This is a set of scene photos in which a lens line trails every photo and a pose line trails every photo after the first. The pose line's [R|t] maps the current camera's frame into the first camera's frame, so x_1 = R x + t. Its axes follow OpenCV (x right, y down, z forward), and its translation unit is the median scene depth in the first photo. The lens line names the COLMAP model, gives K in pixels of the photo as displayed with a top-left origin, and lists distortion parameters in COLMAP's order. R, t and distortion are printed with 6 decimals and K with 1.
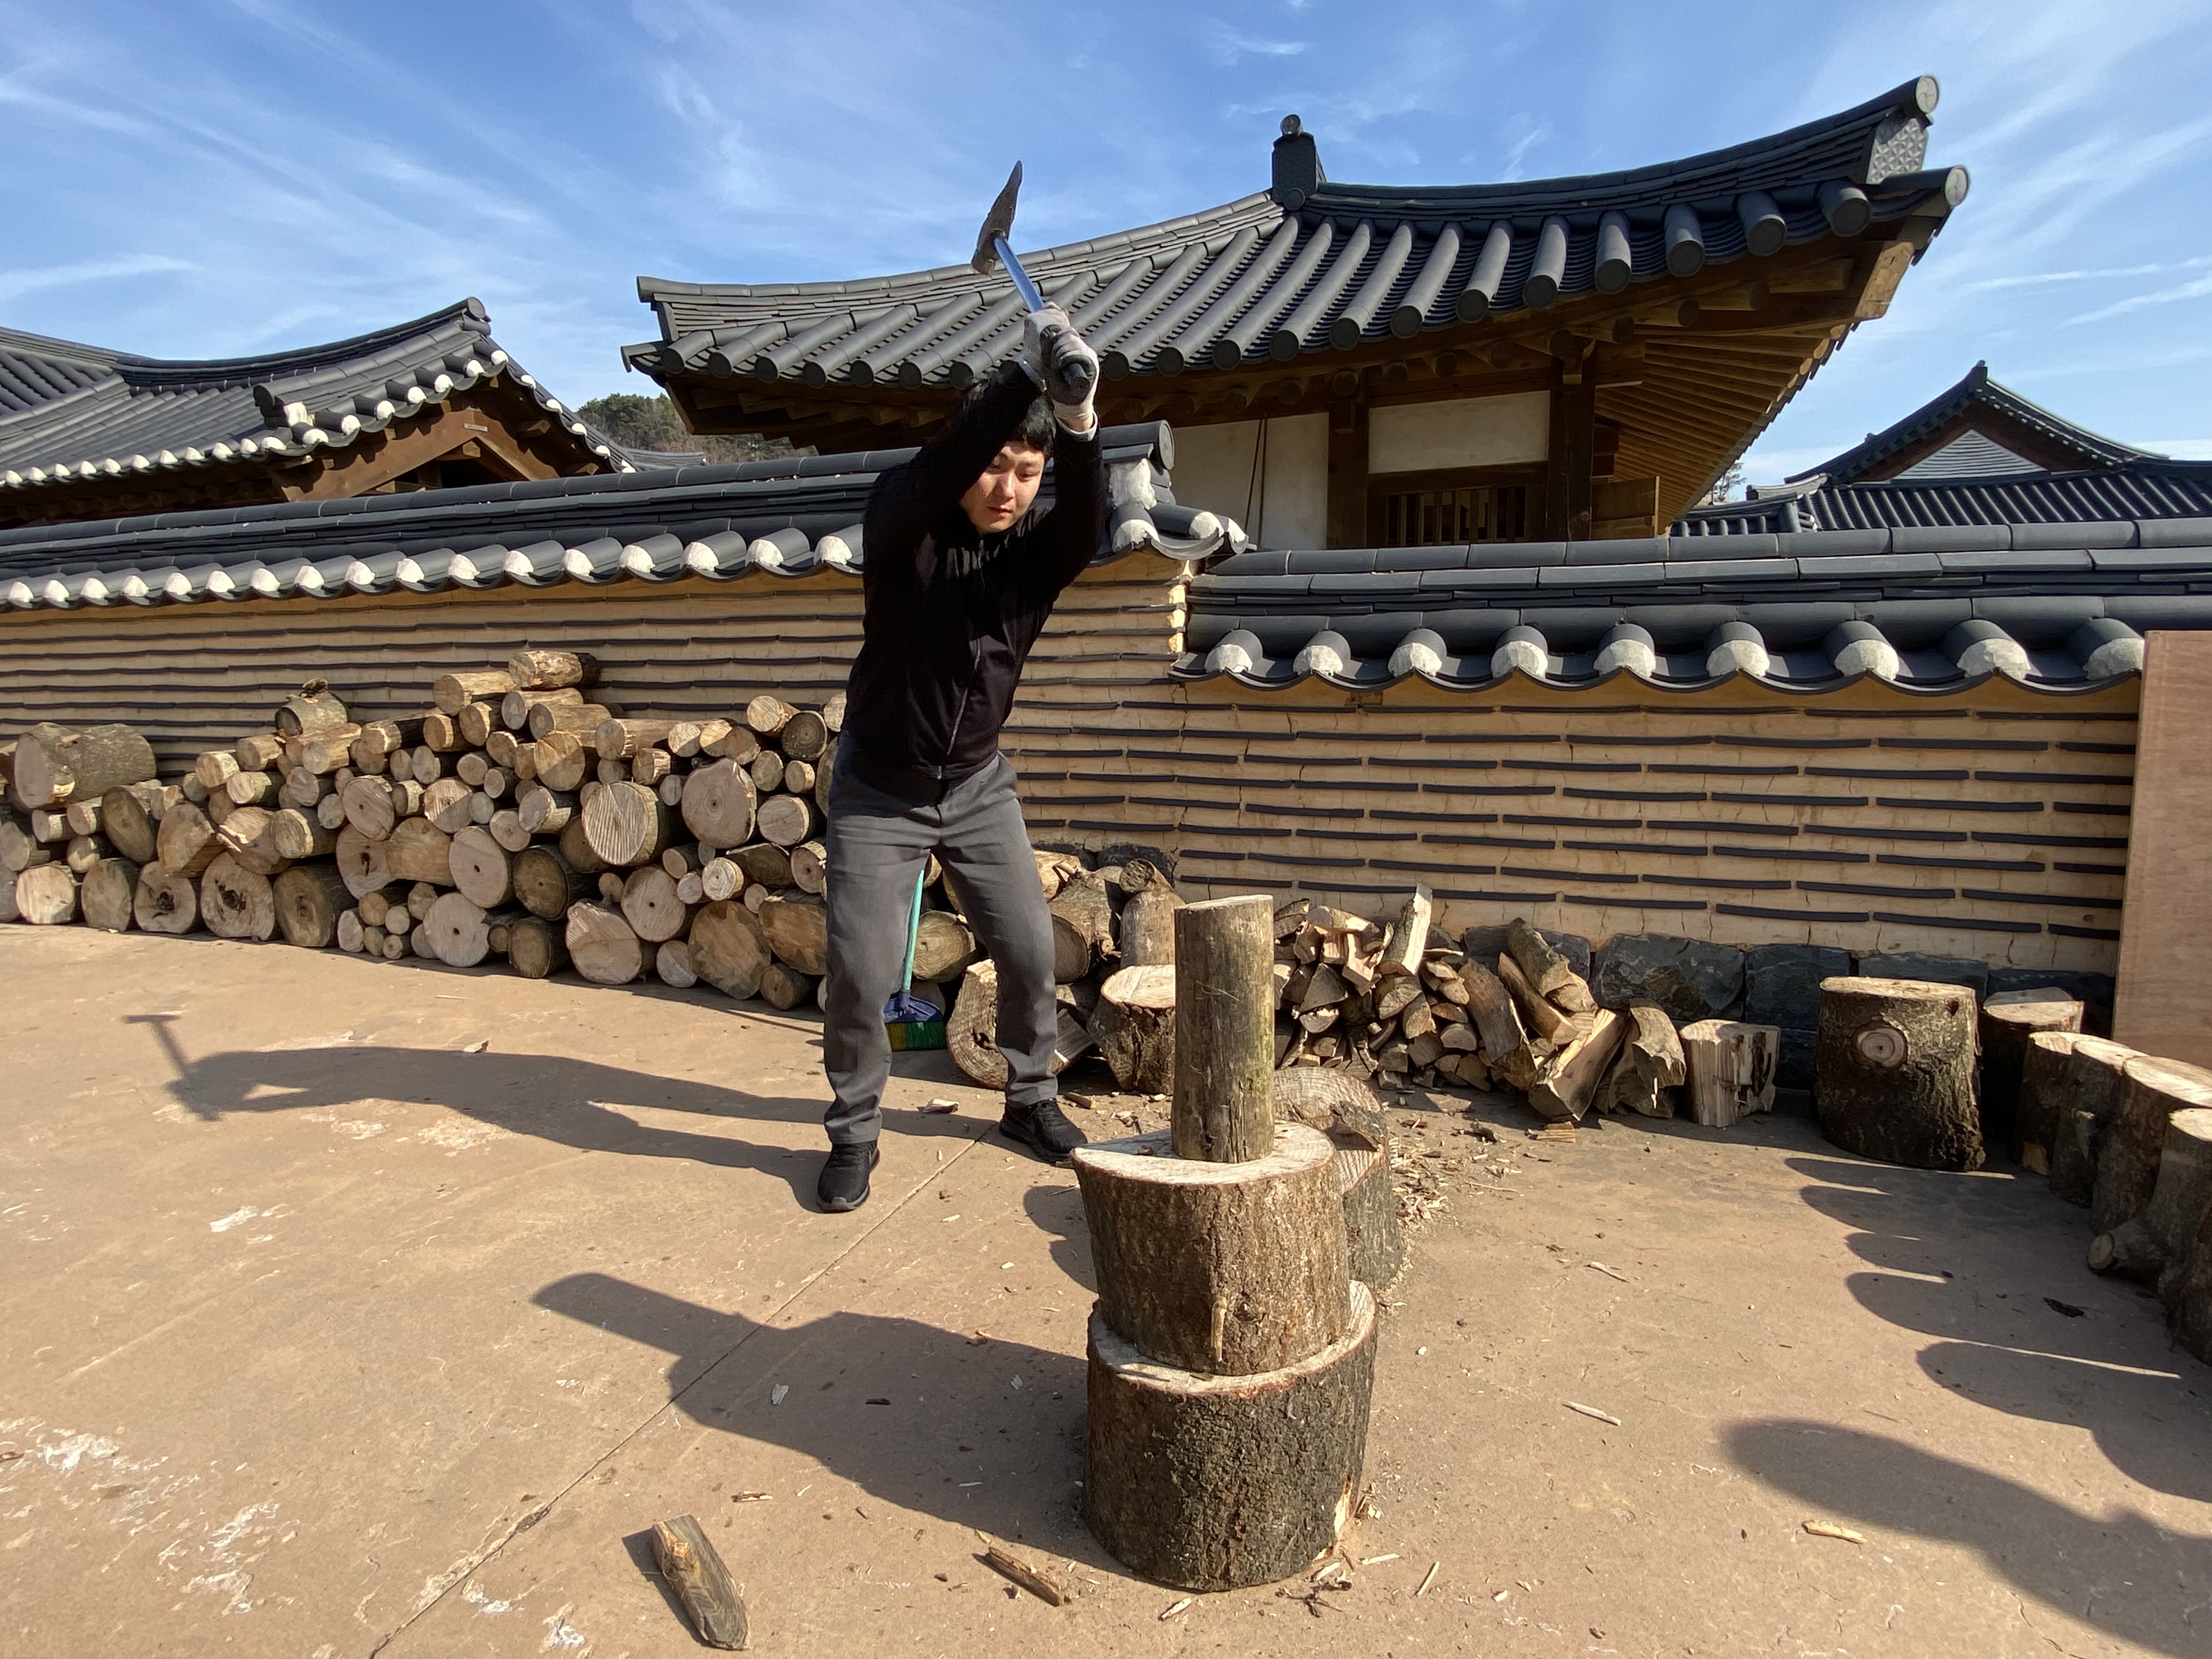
lens RADIAL K [[1178.3, 0, 1106.0], [0, 1178.3, 829.5], [0, 0, 1]] dist [0.065552, -0.082114]
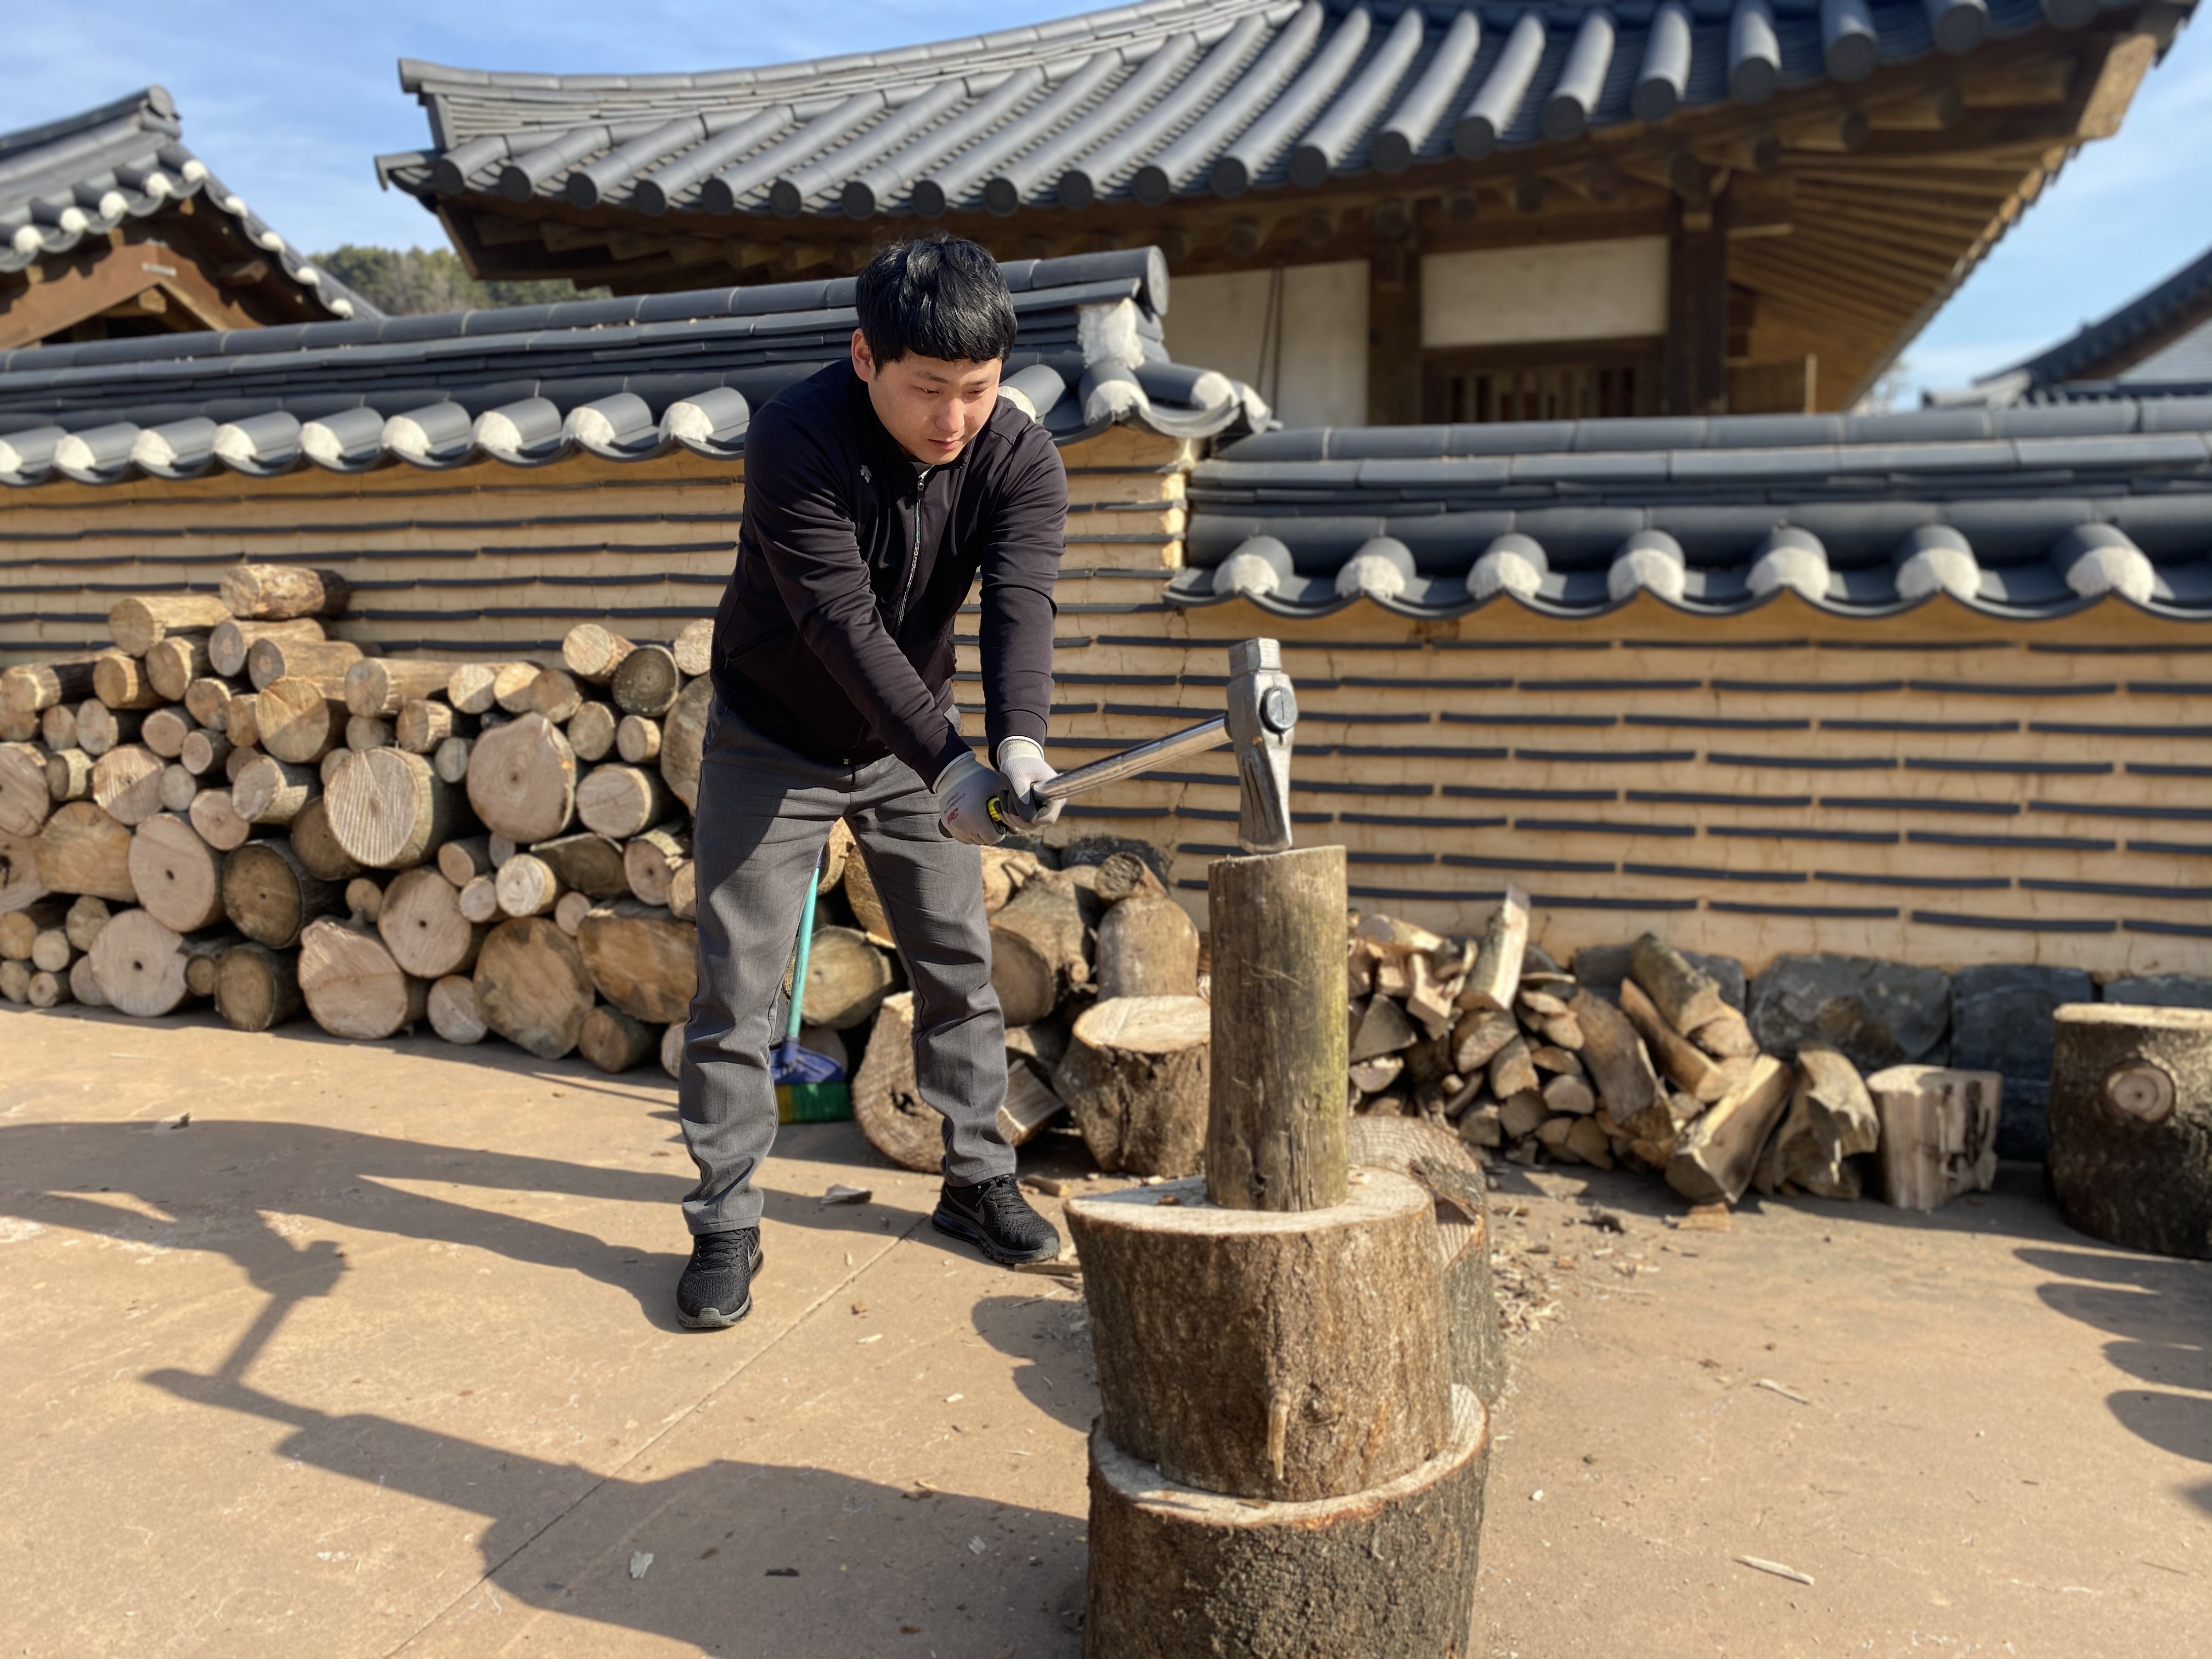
lens RADIAL K [[1670.1, 0, 1115.4], [0, 1670.1, 824.2], [0, 0, 1]] dist [0.002967, 0.004698]
pose [[0.999069, 0.001422, 0.043121, -0.018174], [-0.000449, 0.999745, -0.022560, 0.028482], [-0.043142, 0.022520, 0.998815, -0.004526]]
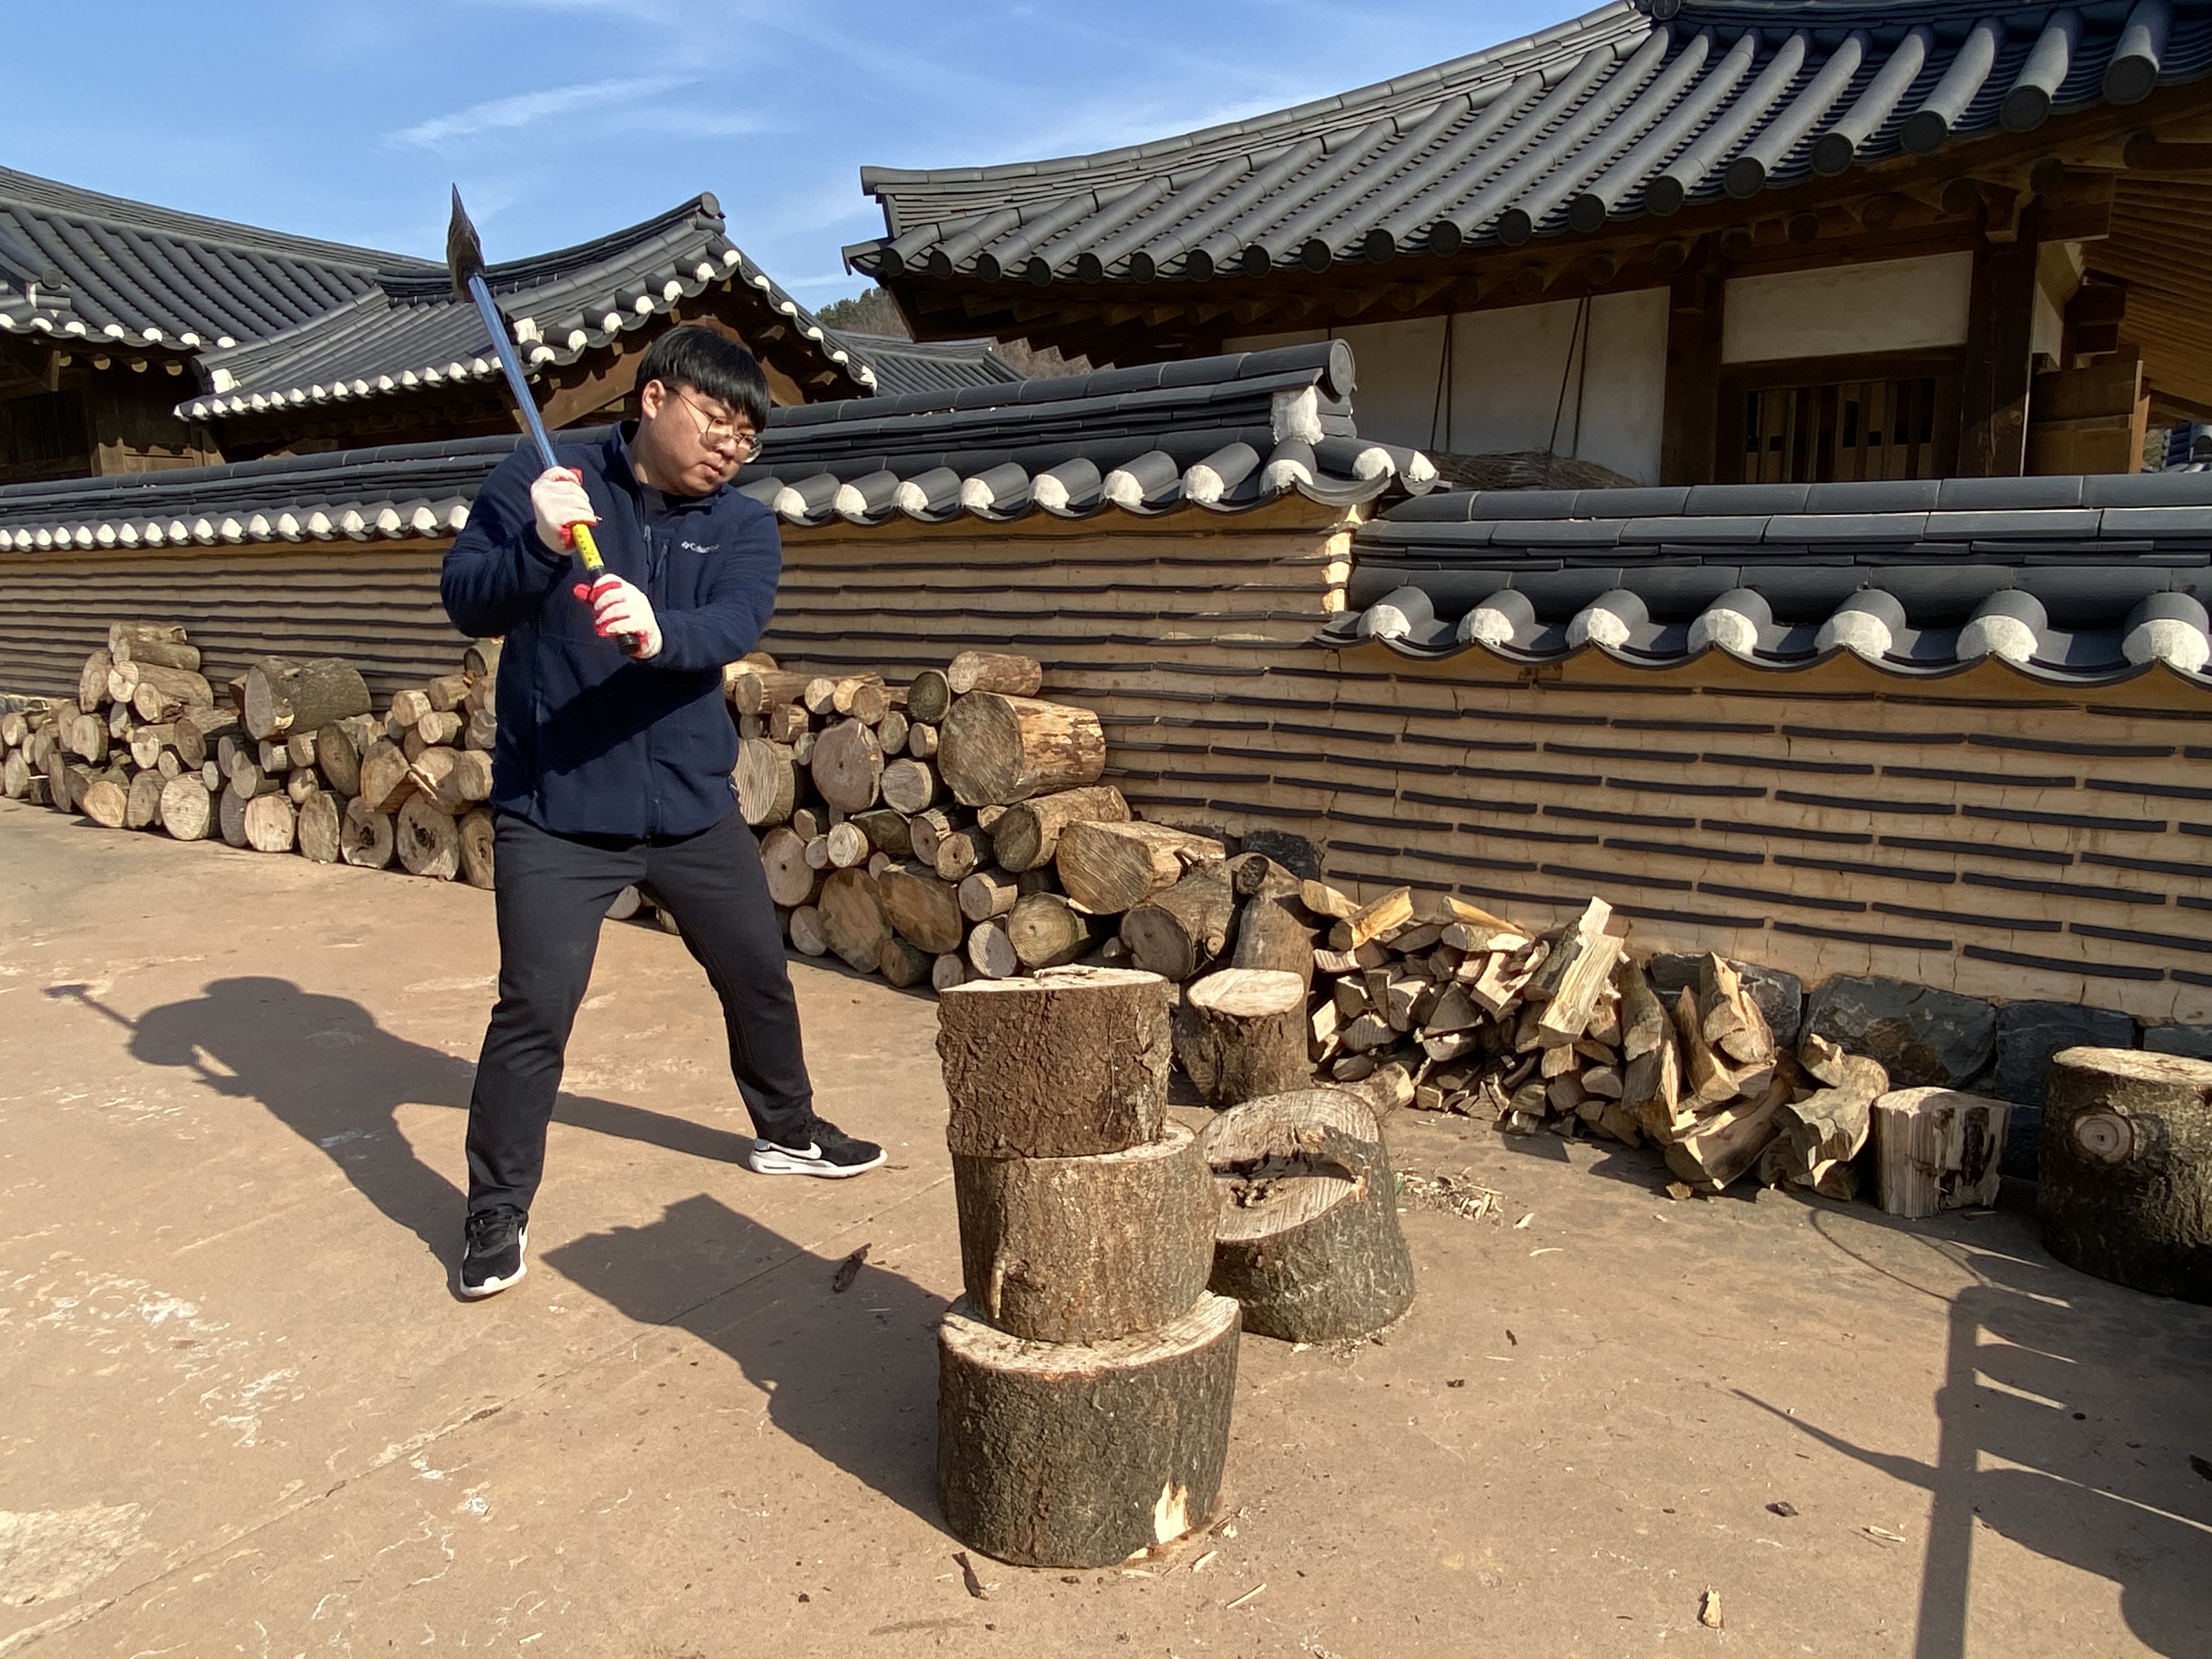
lens RADIAL K [[1464.8, 0, 1106.0], [0, 1464.8, 829.5], [0, 0, 1]] dist [0.070149, -0.093639]
pose [[0.967659, 0.051033, -0.247047, 0.171358], [-0.044529, 0.998500, 0.031848, -0.017704], [0.248302, -0.019818, 0.968480, -0.086063]]
